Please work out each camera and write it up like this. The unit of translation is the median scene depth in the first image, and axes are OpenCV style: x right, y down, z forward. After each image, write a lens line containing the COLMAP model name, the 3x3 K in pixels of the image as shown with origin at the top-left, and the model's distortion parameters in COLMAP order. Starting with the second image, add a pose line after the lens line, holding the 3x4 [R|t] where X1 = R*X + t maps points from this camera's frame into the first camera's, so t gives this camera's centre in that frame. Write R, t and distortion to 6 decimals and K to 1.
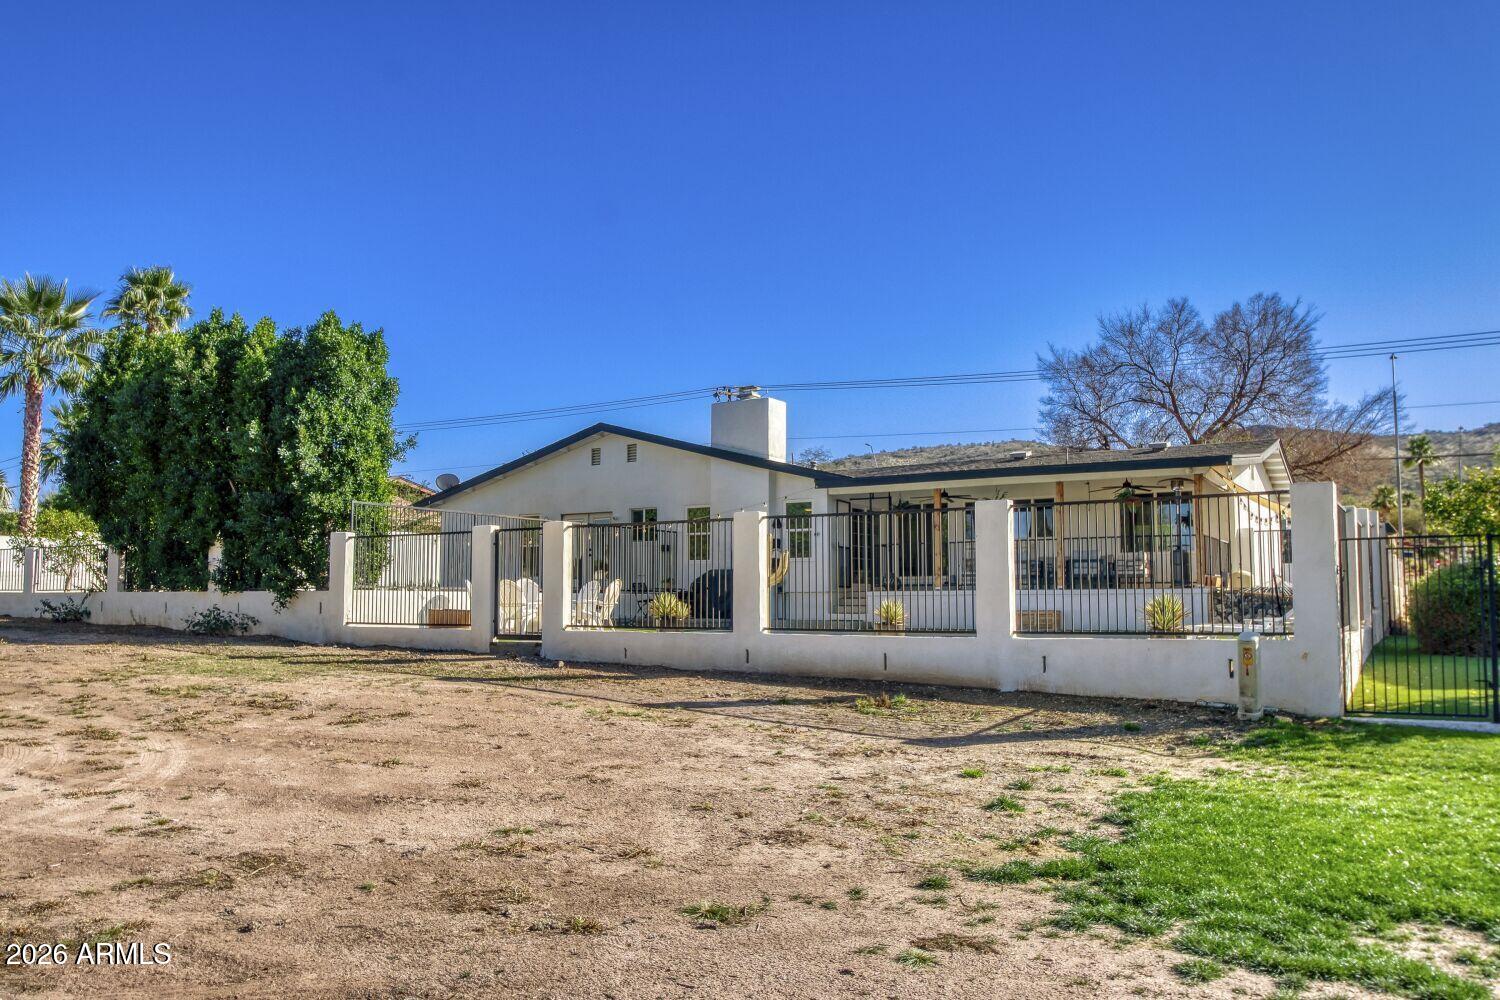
lens RADIAL K [[1201.5, 0, 750.0], [0, 1201.5, 500.0], [0, 0, 1]] dist [-0.031708, 0.003030]
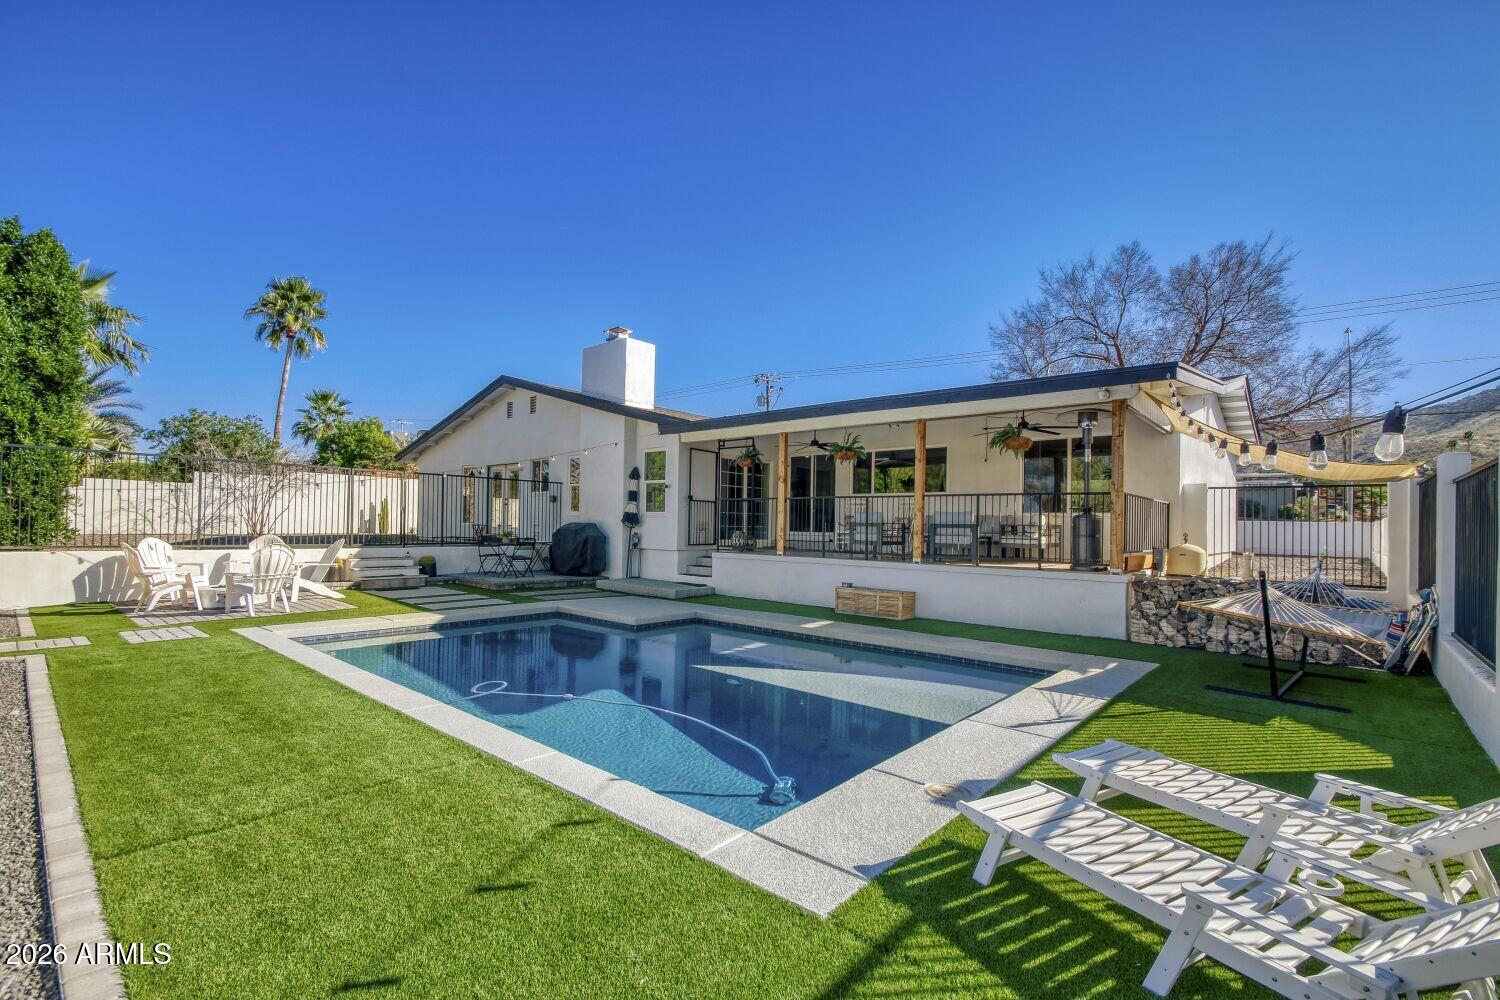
lens RADIAL K [[677.7, 0, 749.7], [0, 677.7, 516.4], [0, 0, 1]] dist [0.000325, -0.000440]
pose [[0.983277, 0.017836, -0.181243, 0.198703], [-0.004036, 0.997082, 0.076229, 0.011328], [0.182074, -0.074223, 0.980480, 0.484894]]
